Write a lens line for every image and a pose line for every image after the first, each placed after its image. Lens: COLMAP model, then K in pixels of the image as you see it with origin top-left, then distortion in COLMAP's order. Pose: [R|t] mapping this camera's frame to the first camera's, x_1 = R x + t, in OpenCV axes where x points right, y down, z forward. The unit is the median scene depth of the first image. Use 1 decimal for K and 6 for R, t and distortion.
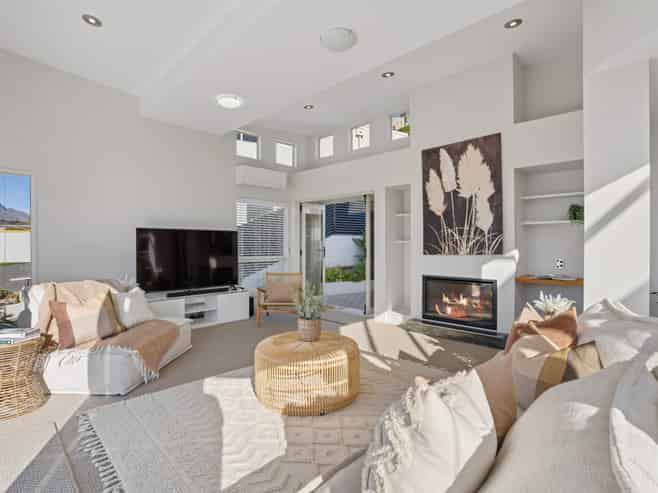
lens RADIAL K [[344.7, 0, 329.0], [0, 344.7, 246.5], [0, 0, 1]] dist [-0.013091, -0.000394]
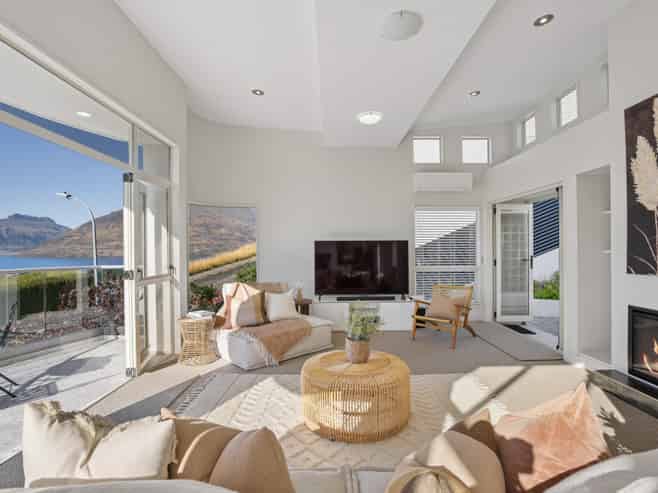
lens RADIAL K [[345.2, 0, 332.7], [0, 345.2, 250.9], [0, 0, 1]] dist [-0.004556, -0.000135]
pose [[0.709104, -0.000442, -0.705104, 0.354383], [0.003020, 0.999993, 0.002409, -0.022136], [0.705098, -0.003838, 0.709100, 0.175710]]
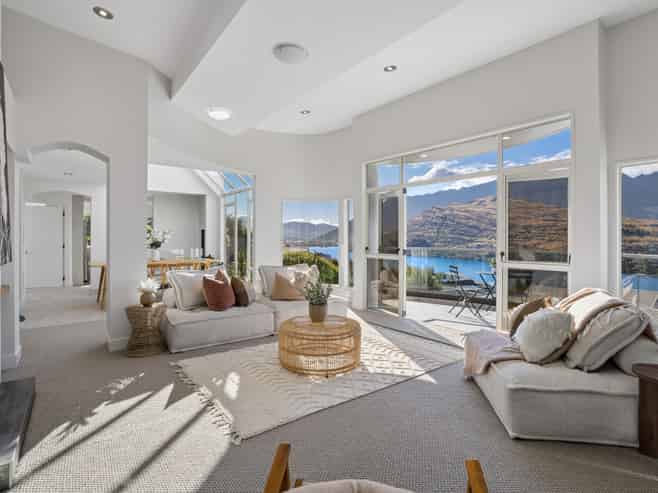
lens RADIAL K [[344.5, 0, 330.5], [0, 344.5, 237.0], [0, 0, 1]] dist [-0.001113, 0.000243]
pose [[-0.988947, -0.002589, 0.148248, -0.174148], [-0.001862, 0.999986, 0.005048, -0.023984], [-0.148259, 0.004716, -0.988937, 1.382219]]
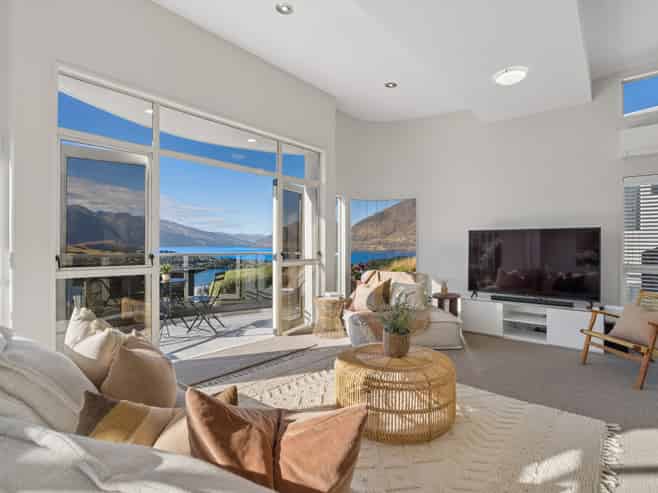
lens RADIAL K [[344.7, 0, 329.0], [0, 344.7, 246.5], [0, 0, 1]] dist [-0.013091, -0.000394]
pose [[0.077094, 0.005942, -0.997006, 0.501570], [-0.007893, 0.999955, 0.005350, -0.005850], [0.996993, 0.007457, 0.077138, 0.478507]]
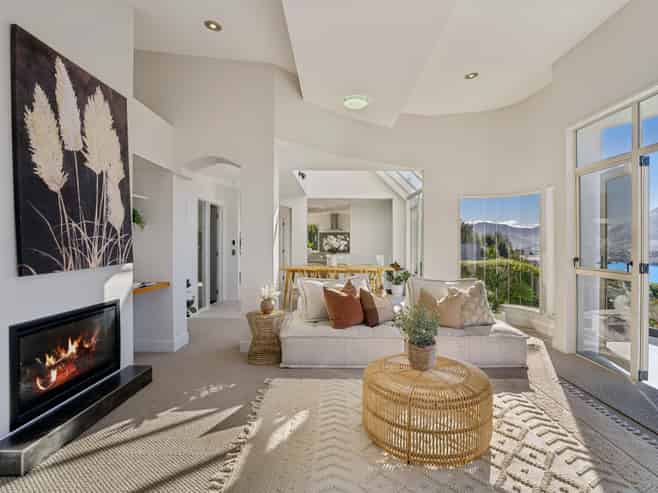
lens RADIAL K [[344.7, 0, 329.0], [0, 344.7, 246.5], [0, 0, 1]] dist [-0.013091, -0.000394]
pose [[-0.691652, -0.006972, 0.722197, -0.304213], [0.001037, 0.999943, 0.010647, -0.017685], [-0.722230, 0.008113, -0.691605, 1.073949]]
